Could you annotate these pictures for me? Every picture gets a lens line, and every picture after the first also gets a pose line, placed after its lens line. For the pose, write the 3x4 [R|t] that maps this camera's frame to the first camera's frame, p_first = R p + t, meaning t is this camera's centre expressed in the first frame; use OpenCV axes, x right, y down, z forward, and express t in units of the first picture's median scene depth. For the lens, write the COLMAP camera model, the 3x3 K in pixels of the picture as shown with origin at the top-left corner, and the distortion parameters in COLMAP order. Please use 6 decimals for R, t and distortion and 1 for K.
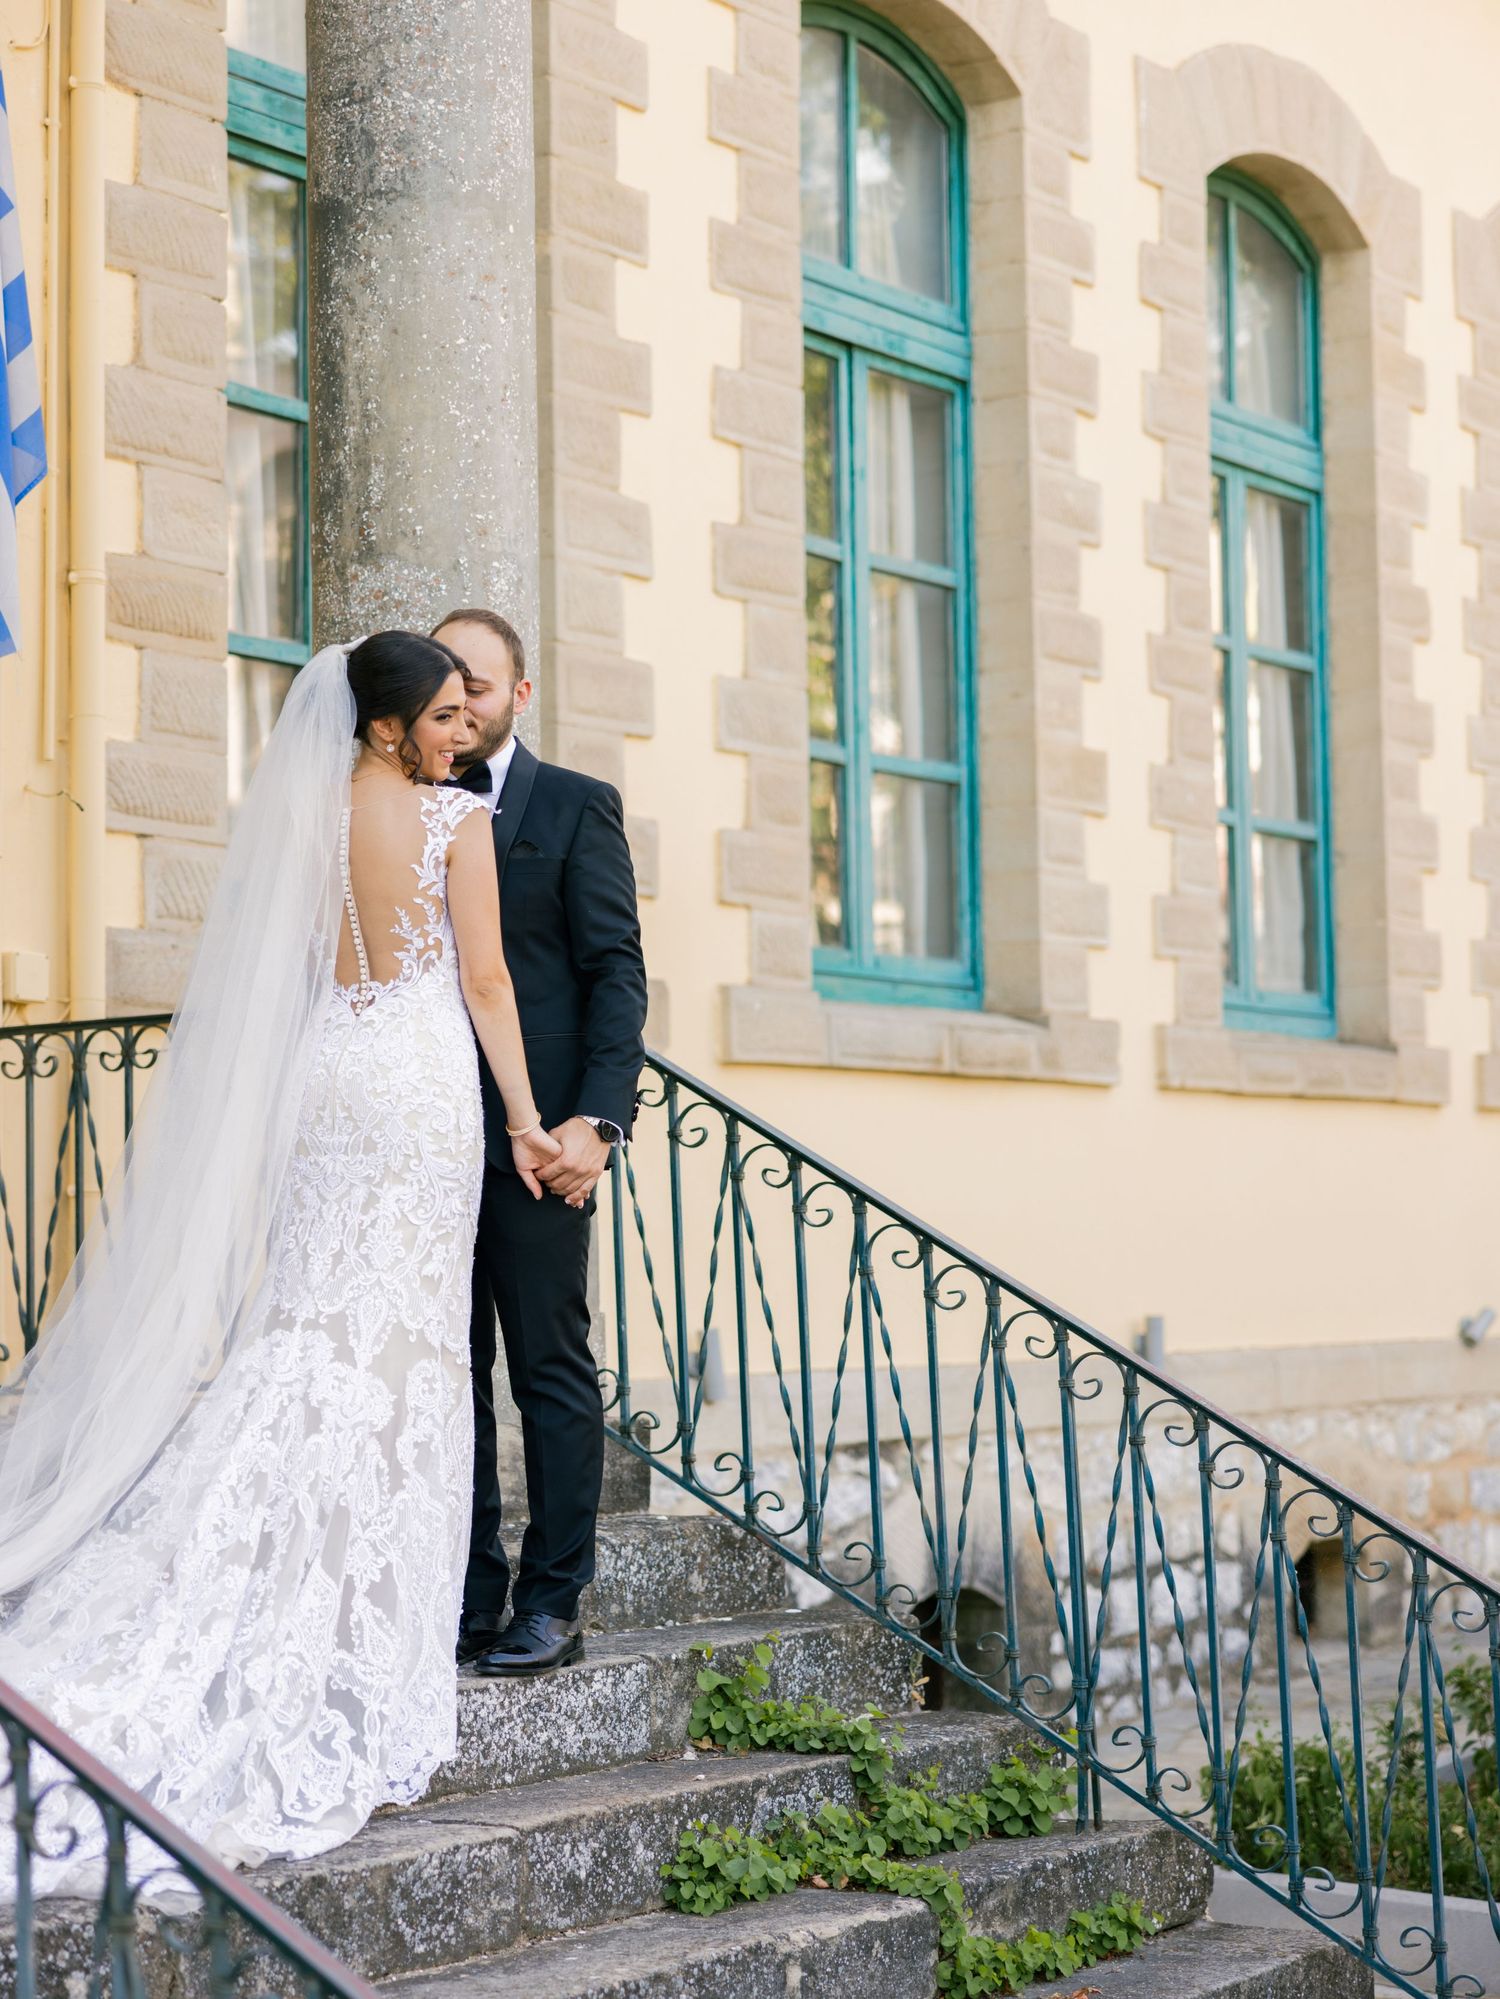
lens RADIAL K [[3994.1, 0, 750.0], [0, 3994.1, 999.5], [0, 0, 1]] dist [-0.000368, 0.032024]
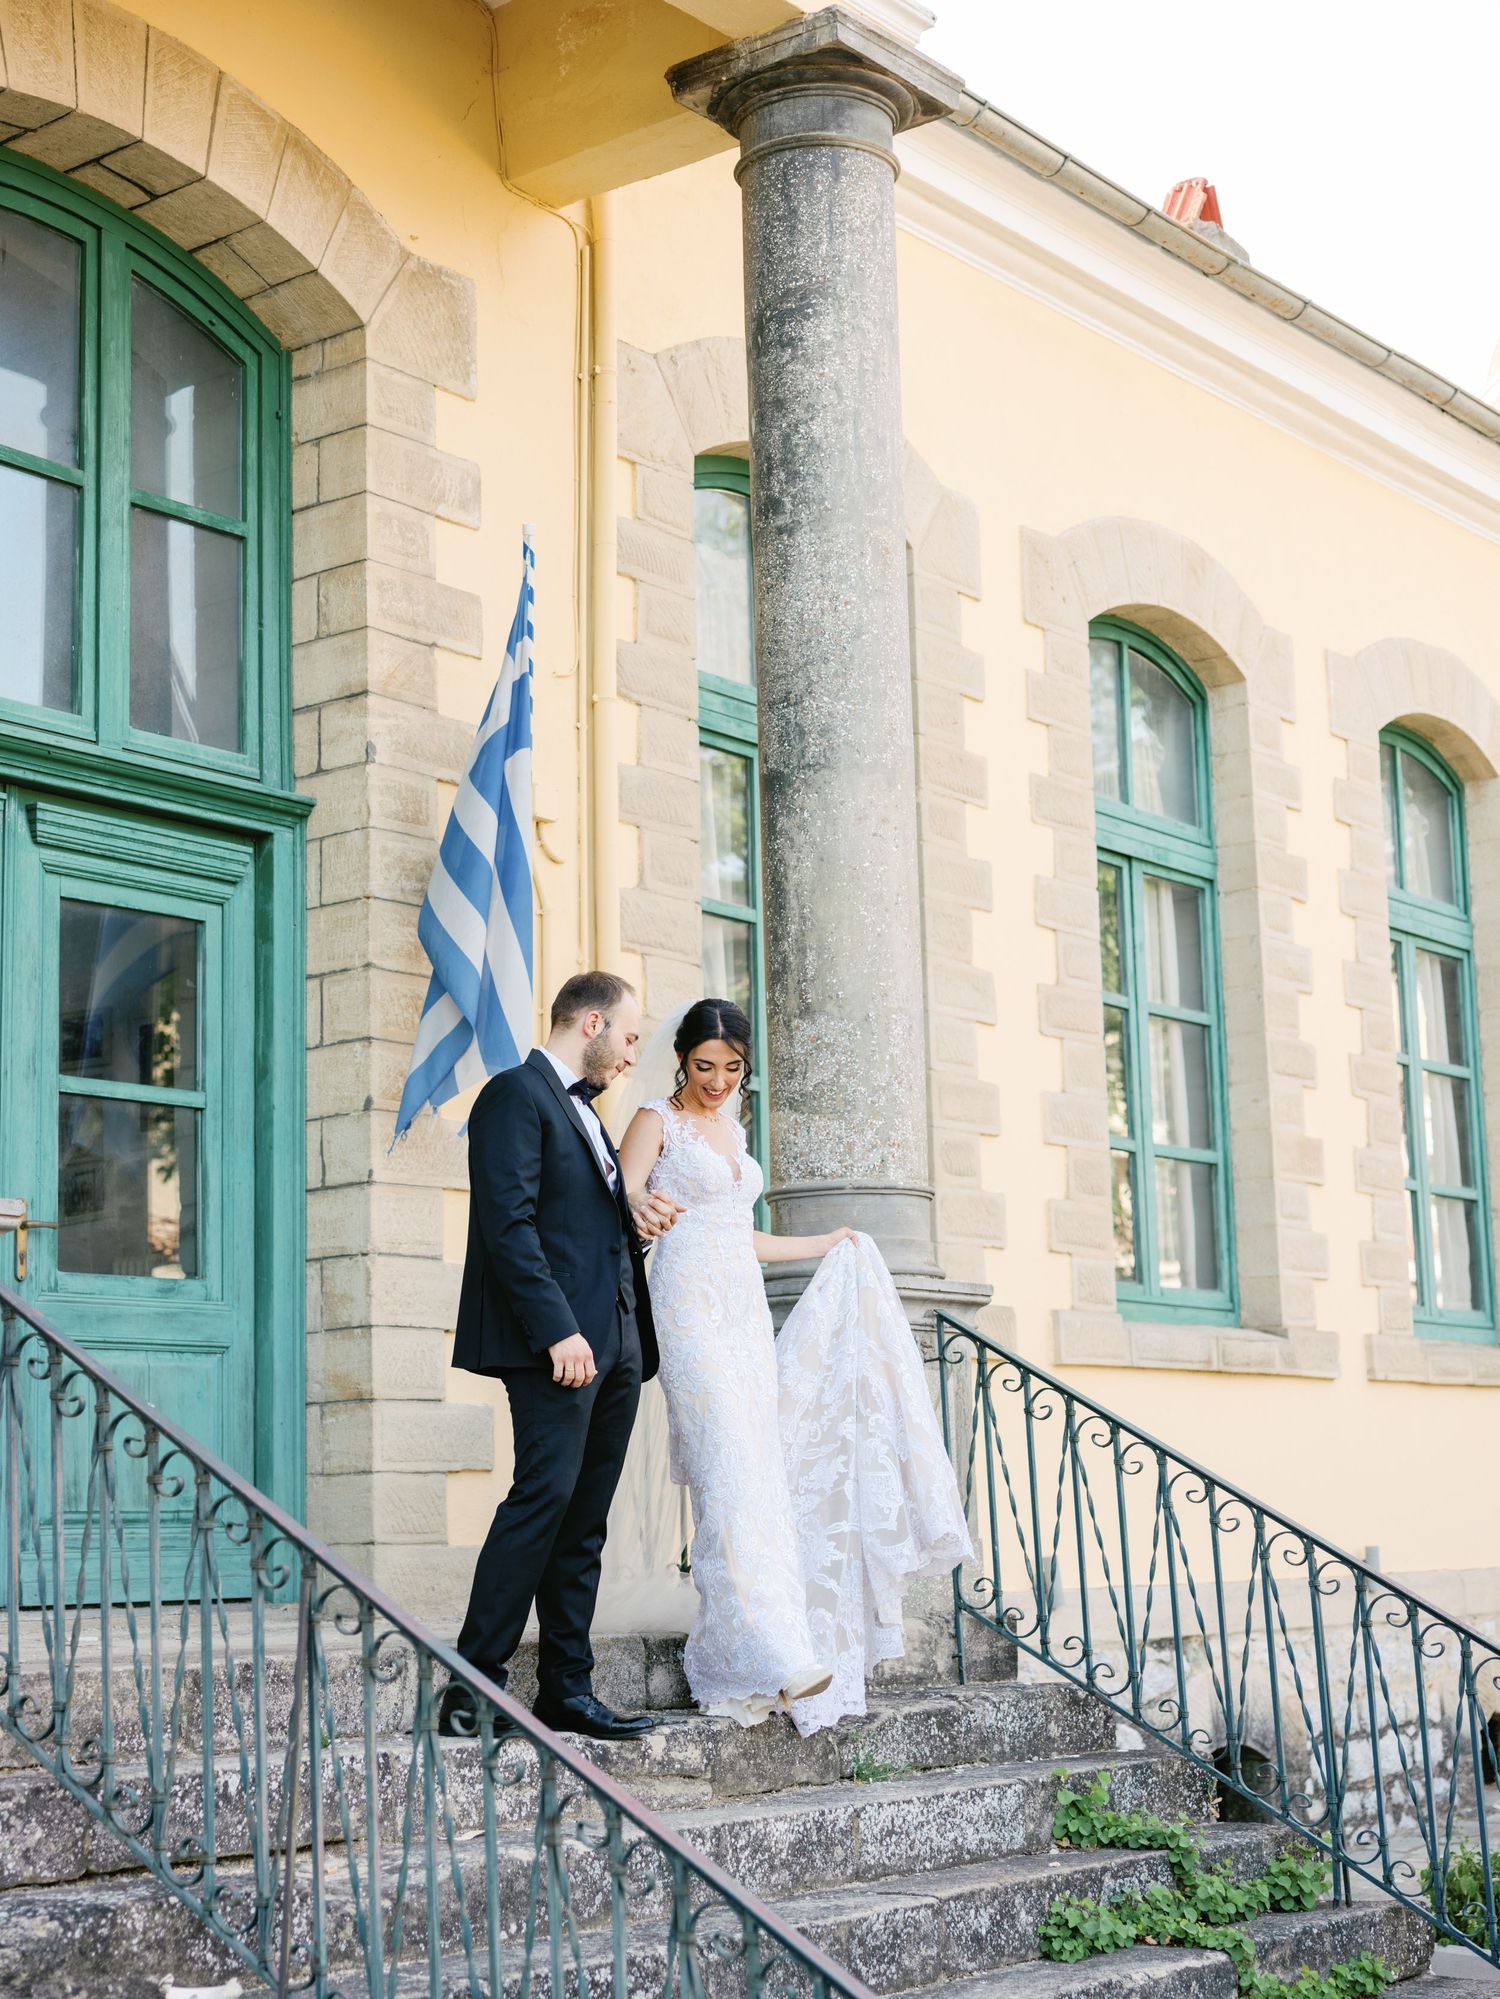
lens RADIAL K [[3079.4, 0, 750.4], [0, 3079.4, 1066.6], [0, 0, 1]] dist [0.001123, 0.042686]
pose [[0.995895, -0.025905, -0.086733, -0.019219], [0.017583, 0.995286, -0.095372, 0.014479], [0.088794, 0.093456, 0.991656, -0.107954]]
